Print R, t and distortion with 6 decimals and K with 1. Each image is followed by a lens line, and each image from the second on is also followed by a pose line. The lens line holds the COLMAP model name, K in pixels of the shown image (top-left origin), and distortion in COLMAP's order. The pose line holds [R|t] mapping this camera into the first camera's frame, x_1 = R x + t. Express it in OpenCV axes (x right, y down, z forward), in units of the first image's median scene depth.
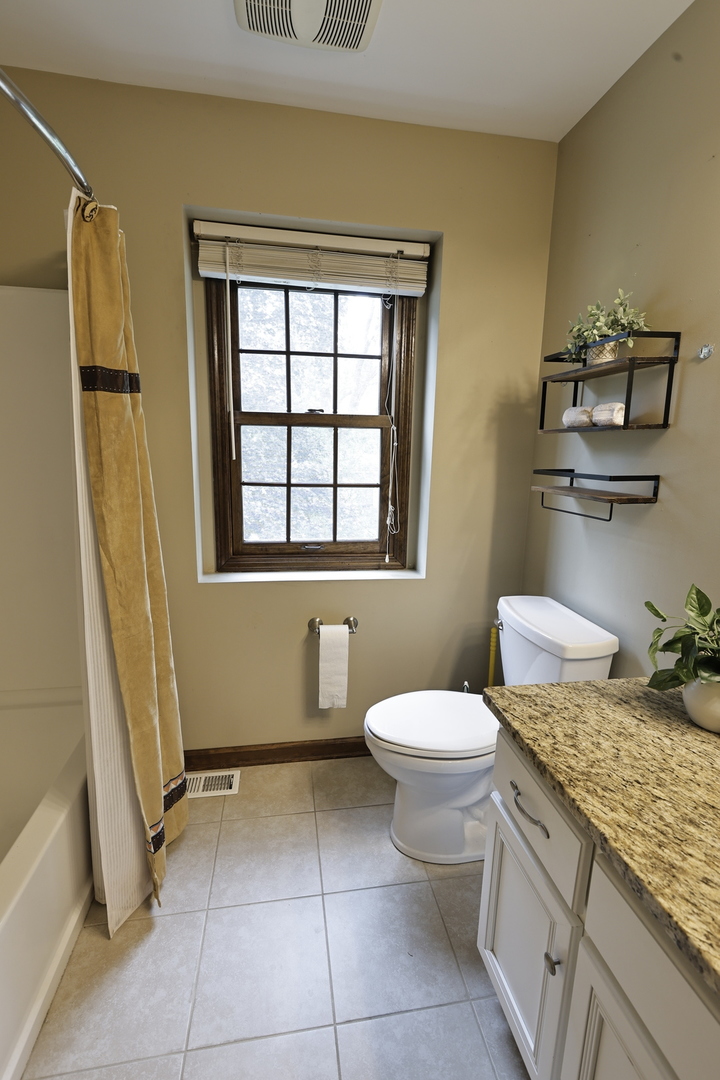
lens RADIAL K [[491.3, 0, 362.5], [0, 491.3, 542.4], [0, 0, 1]] dist [-0.005139, 0.001489]
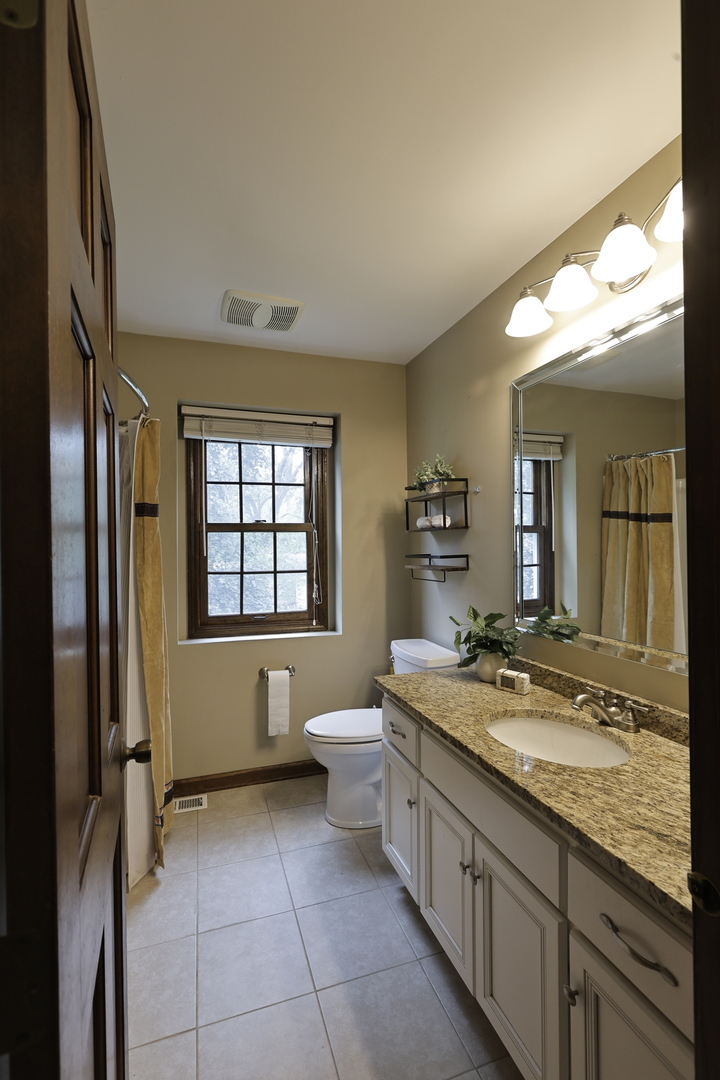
lens RADIAL K [[491.3, 0, 362.5], [0, 491.3, 542.4], [0, 0, 1]] dist [-0.005139, 0.001489]
pose [[0.986757, -0.029968, 0.159416, -0.034917], [0.060978, 0.979231, -0.193361, 0.100398], [-0.150310, 0.200521, 0.968090, -0.476751]]
